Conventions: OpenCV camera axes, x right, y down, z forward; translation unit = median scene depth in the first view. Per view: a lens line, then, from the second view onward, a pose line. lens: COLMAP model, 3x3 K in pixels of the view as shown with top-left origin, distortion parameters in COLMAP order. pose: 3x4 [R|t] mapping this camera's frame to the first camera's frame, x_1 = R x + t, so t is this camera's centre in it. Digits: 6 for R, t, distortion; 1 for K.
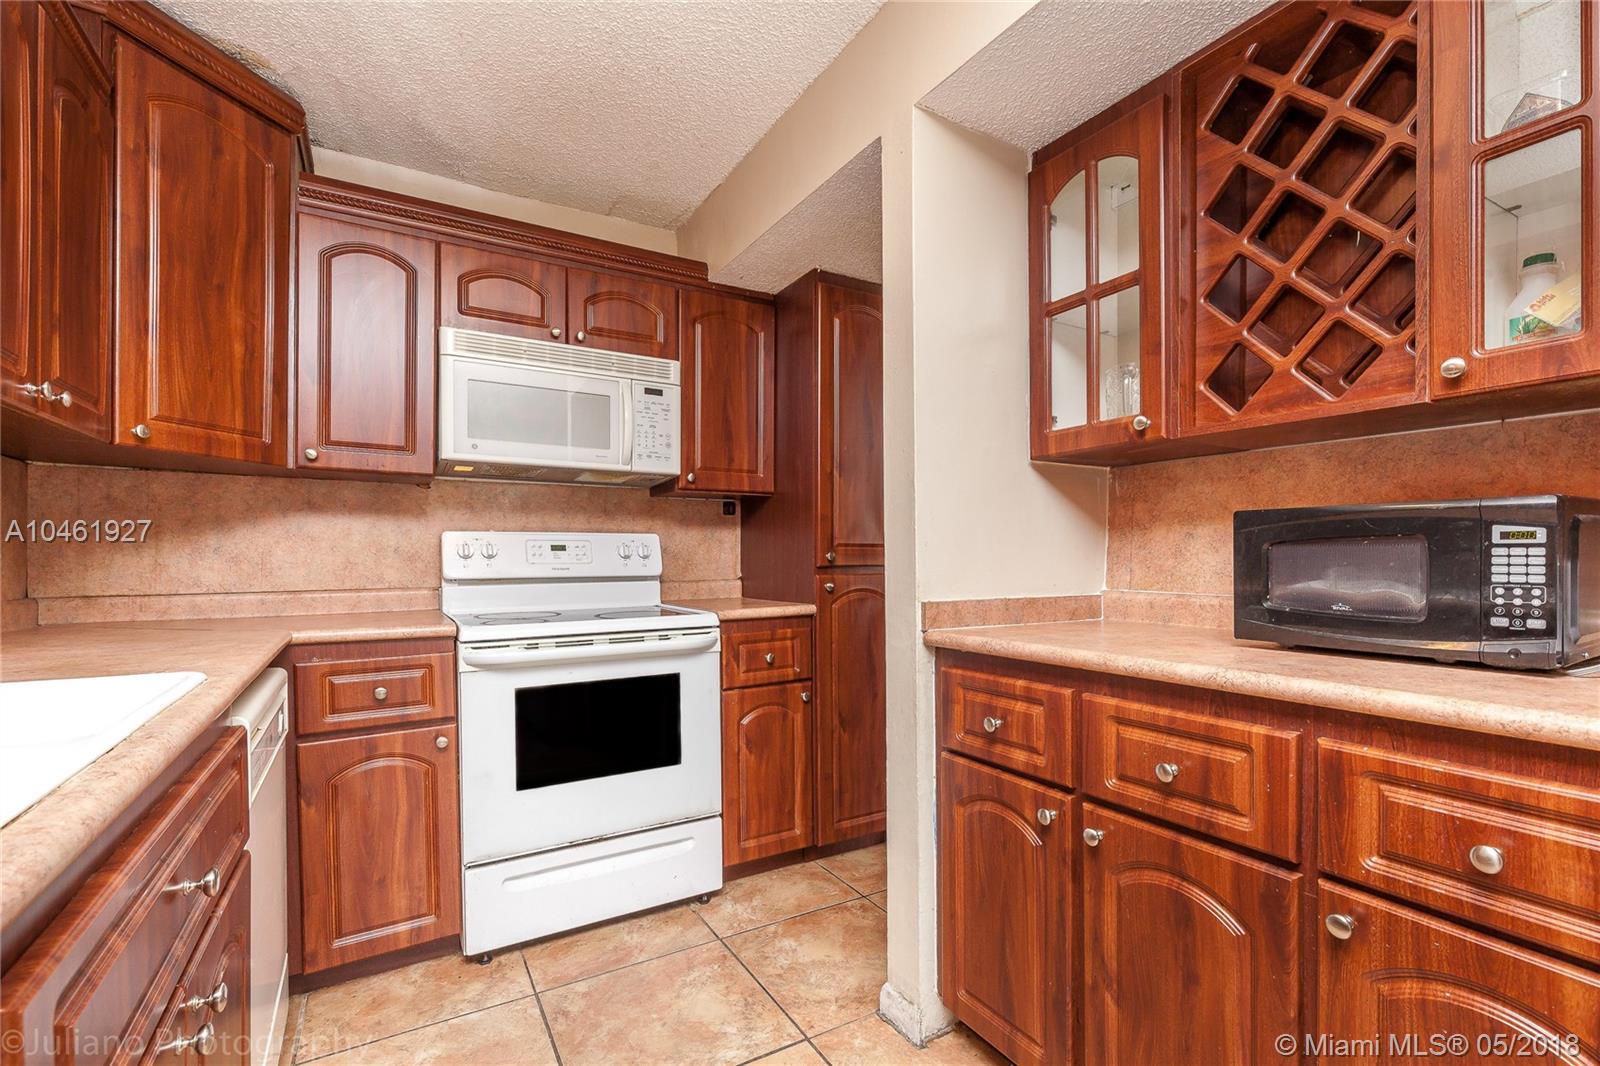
lens RADIAL K [[699.0, 0, 798.5], [0, 699.0, 557.5], [0, 0, 1]] dist [-0.001908, -0.000243]
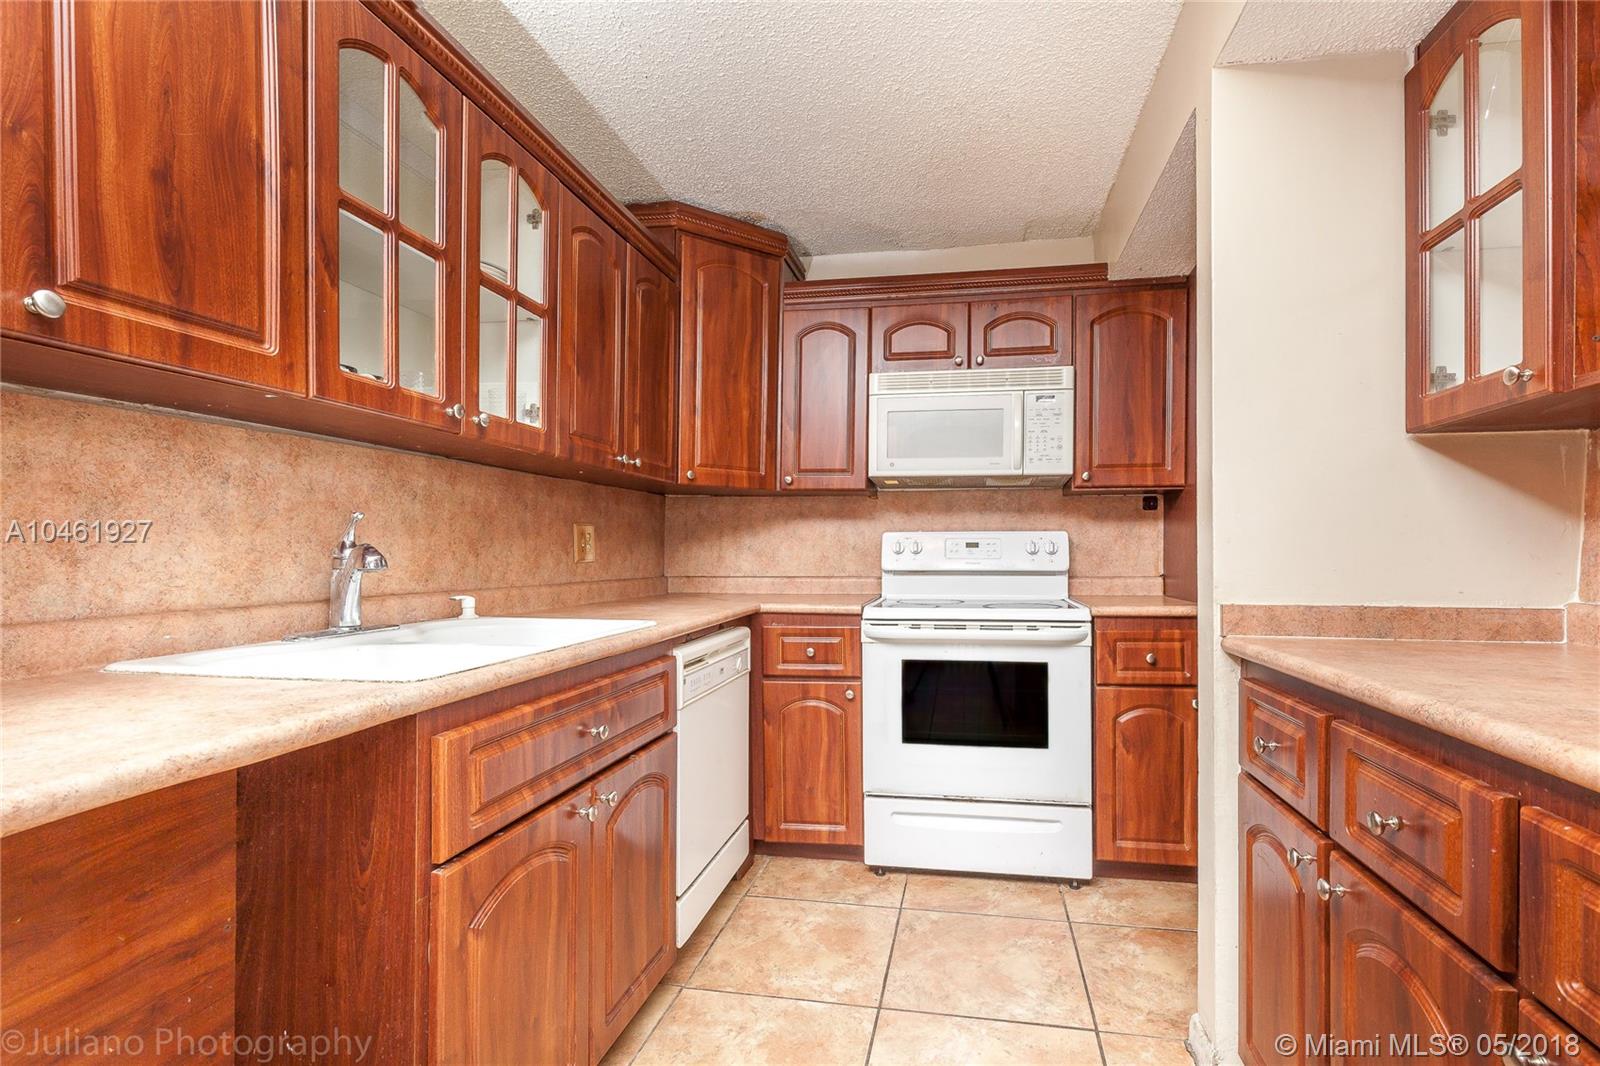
lens RADIAL K [[644.3, 0, 800.9], [0, 644.3, 546.6], [0, 0, 1]] dist [0.000522, -0.005444]
pose [[0.777998, -0.003295, -0.628258, 0.153783], [-0.002870, 0.999957, -0.008798, -0.001467], [0.628260, 0.008648, 0.777955, 0.000365]]
